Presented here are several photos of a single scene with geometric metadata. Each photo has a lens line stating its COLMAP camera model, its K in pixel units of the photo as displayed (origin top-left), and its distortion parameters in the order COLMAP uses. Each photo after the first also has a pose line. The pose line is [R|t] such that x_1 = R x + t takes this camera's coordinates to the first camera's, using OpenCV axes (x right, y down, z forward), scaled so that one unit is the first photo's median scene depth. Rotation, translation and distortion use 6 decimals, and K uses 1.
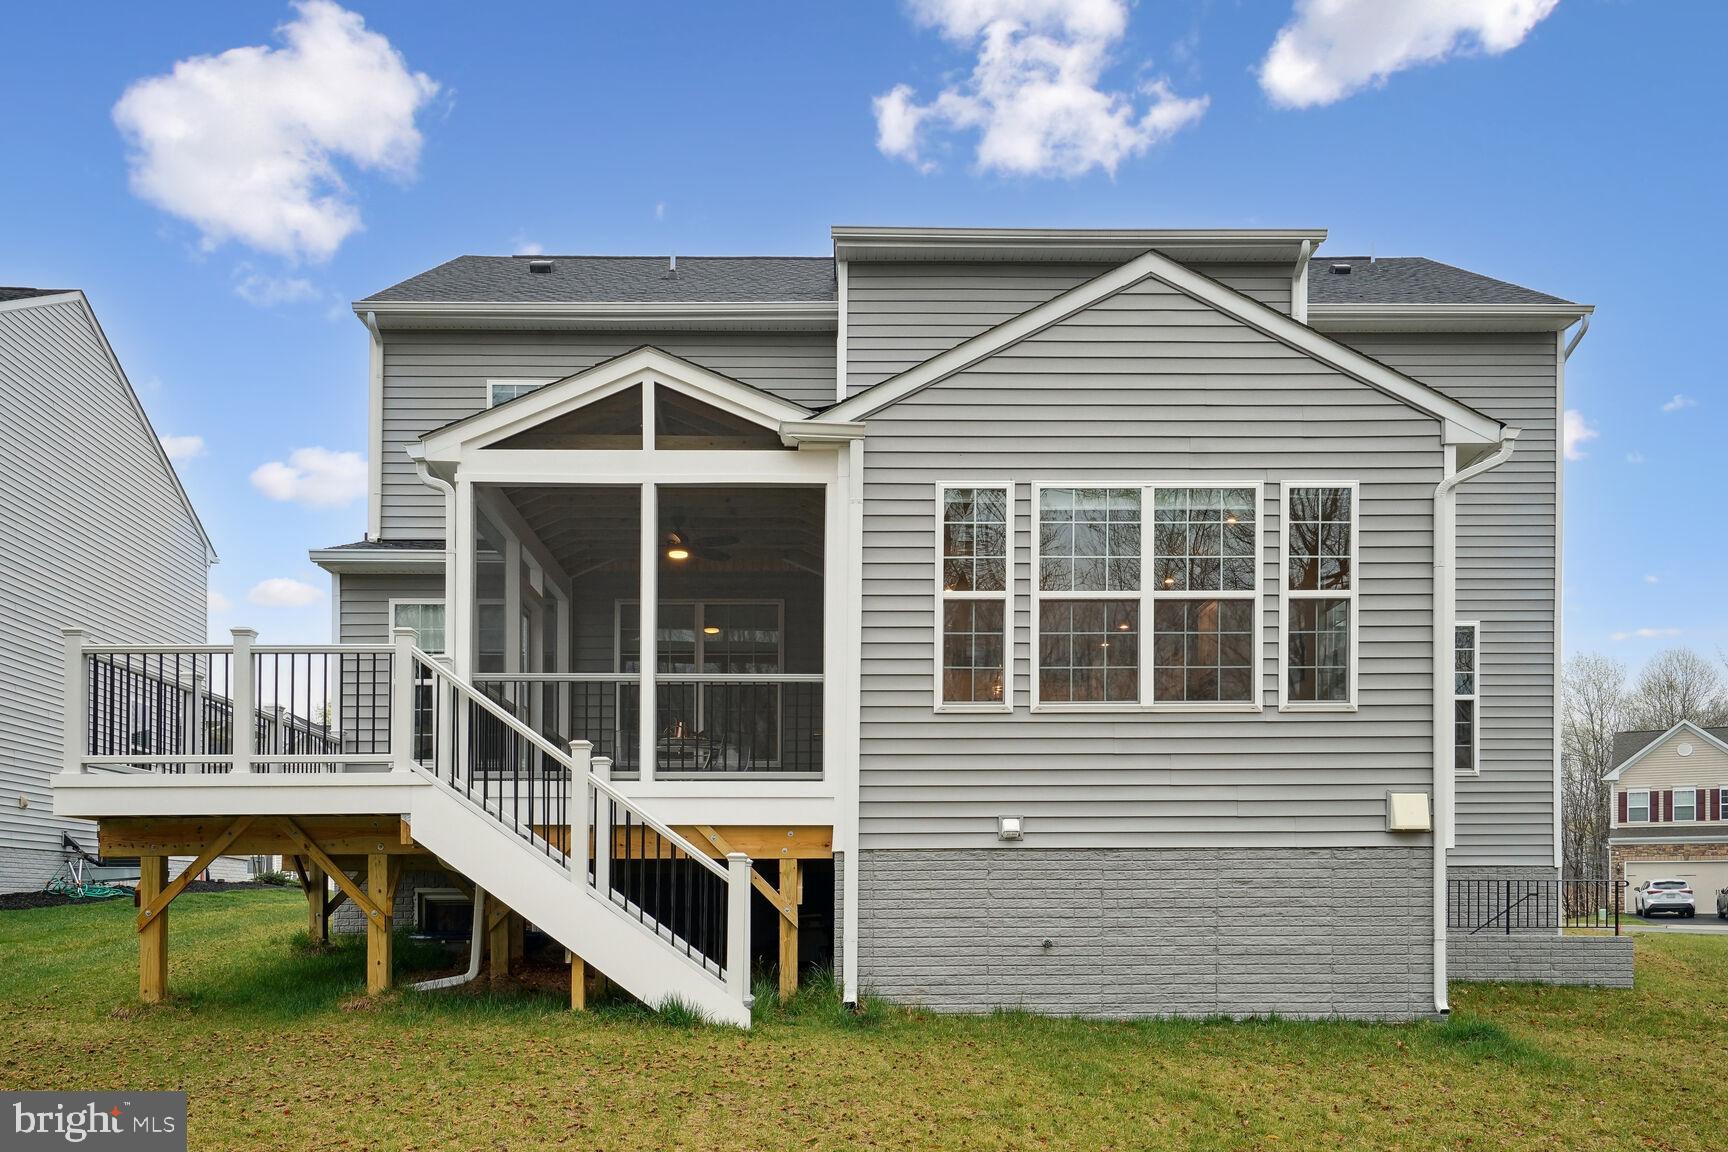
lens RADIAL K [[1342.1, 0, 864.0], [0, 1342.1, 576.0], [0, 0, 1]] dist [-0.006388, -0.000594]
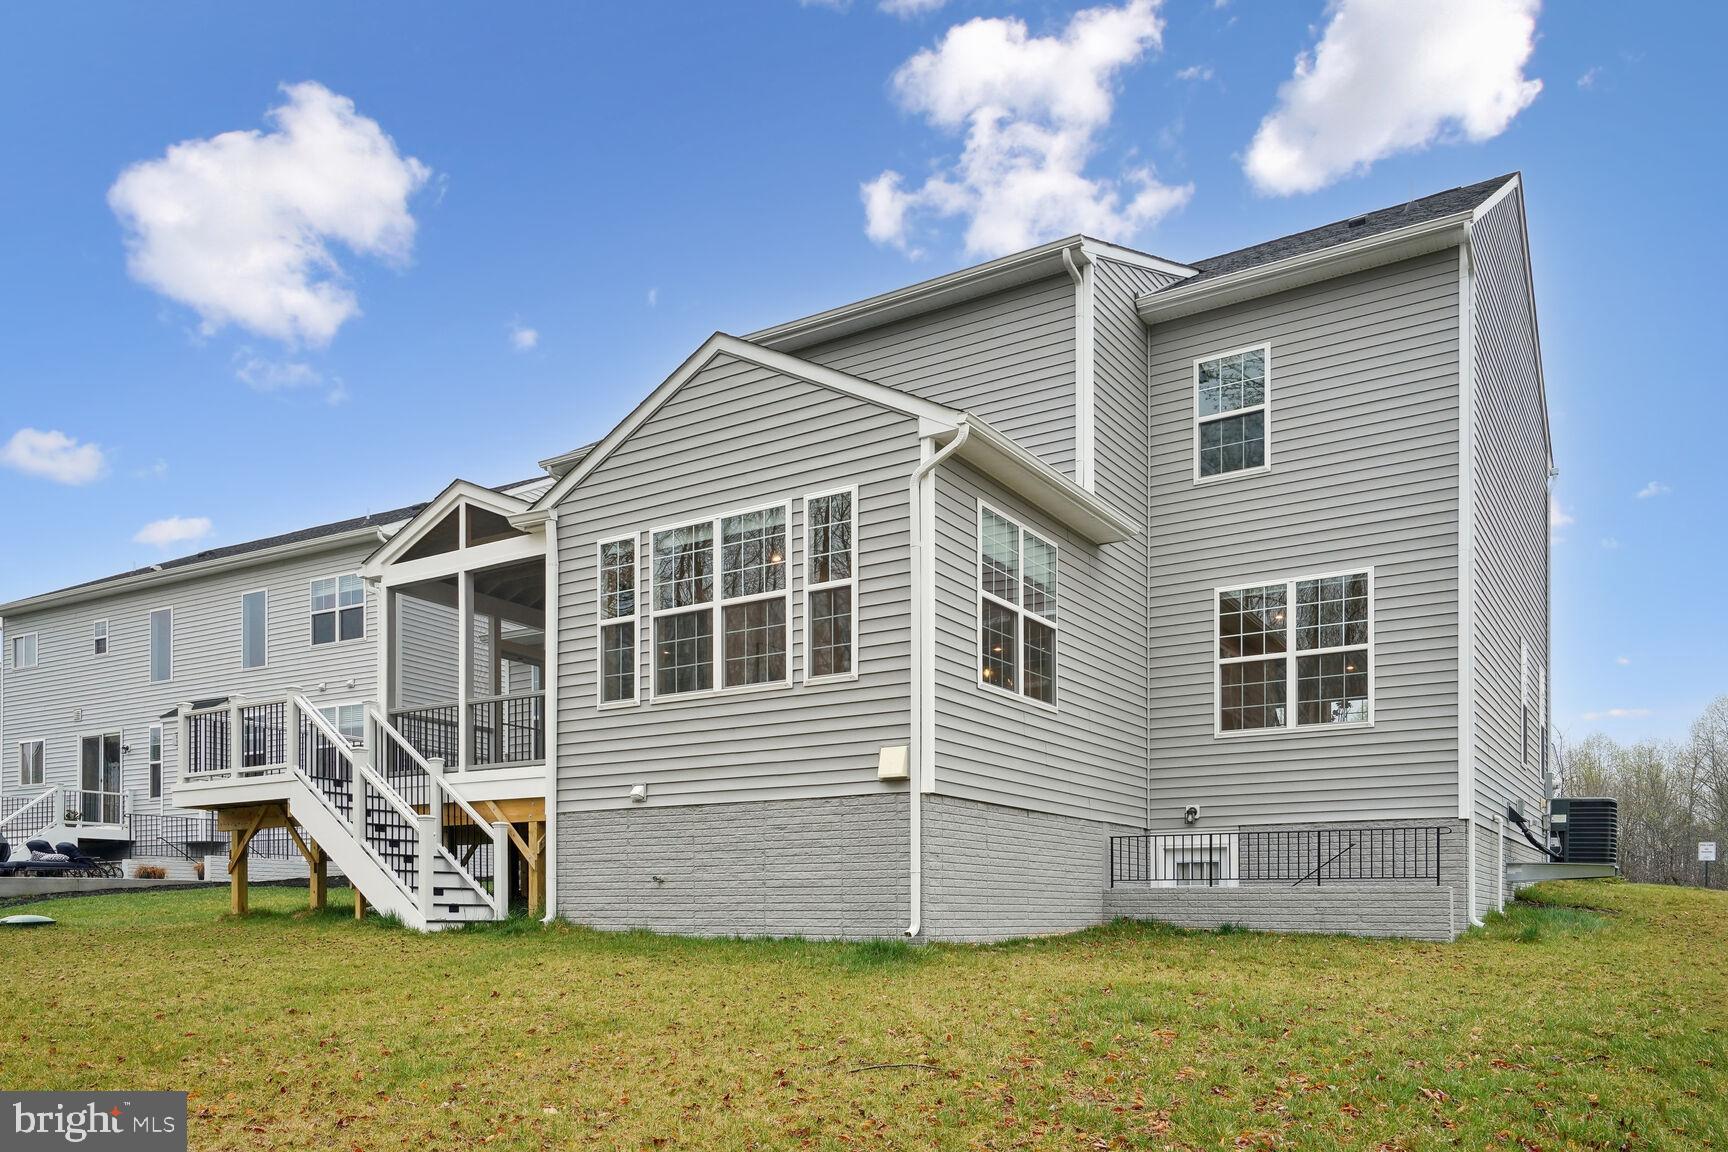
lens RADIAL K [[1226.2, 0, 864.0], [0, 1226.2, 576.0], [0, 0, 1]] dist [-0.022473, 0.000415]
pose [[0.839407, -0.139910, -0.525186, 0.948632], [0.123321, 0.990125, -0.066665, 0.083062], [0.529327, -0.008808, 0.848372, 0.092655]]
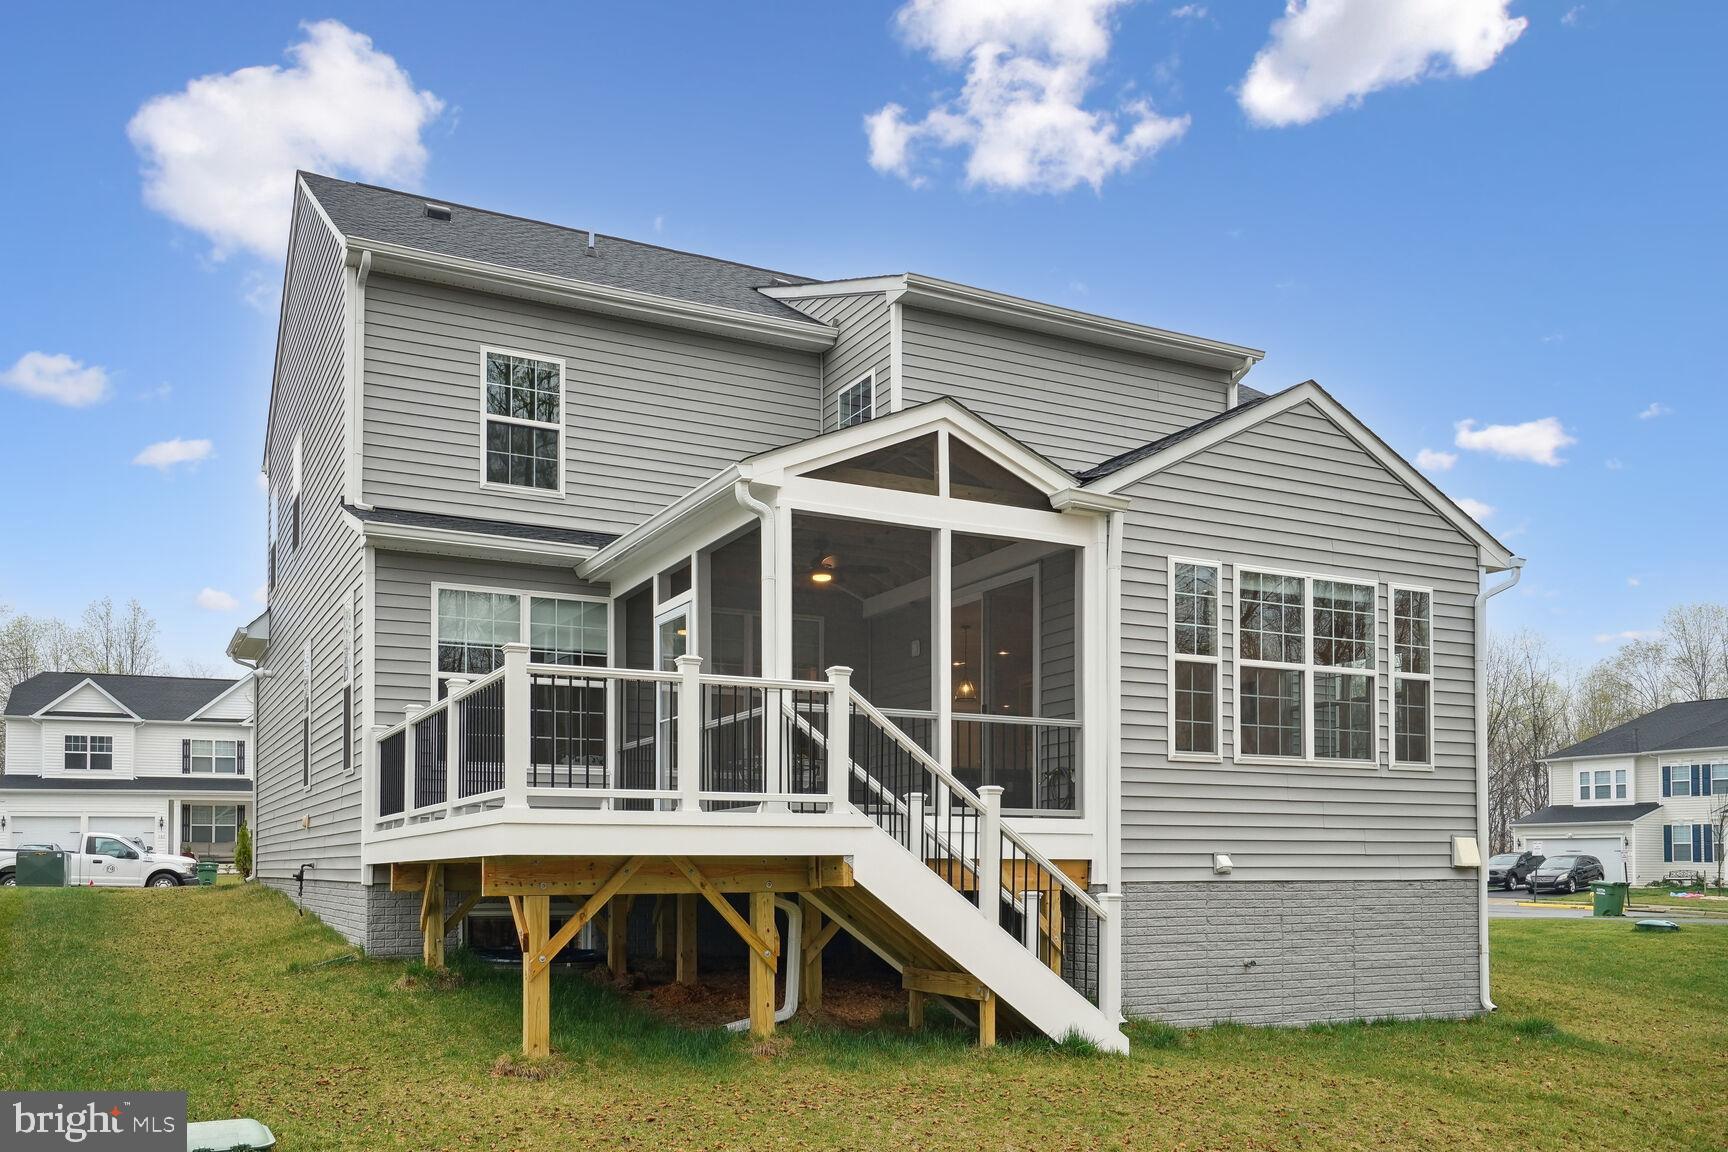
lens RADIAL K [[1239.8, 0, 756.8], [0, 1239.8, 575.5], [0, 0, 1]] dist [0.003315, 0.000821]
pose [[0.917813, 0.093052, 0.385955, -0.684337], [-0.089843, 0.995606, -0.026389, 0.005598], [-0.386715, -0.010456, 0.922140, 0.171500]]
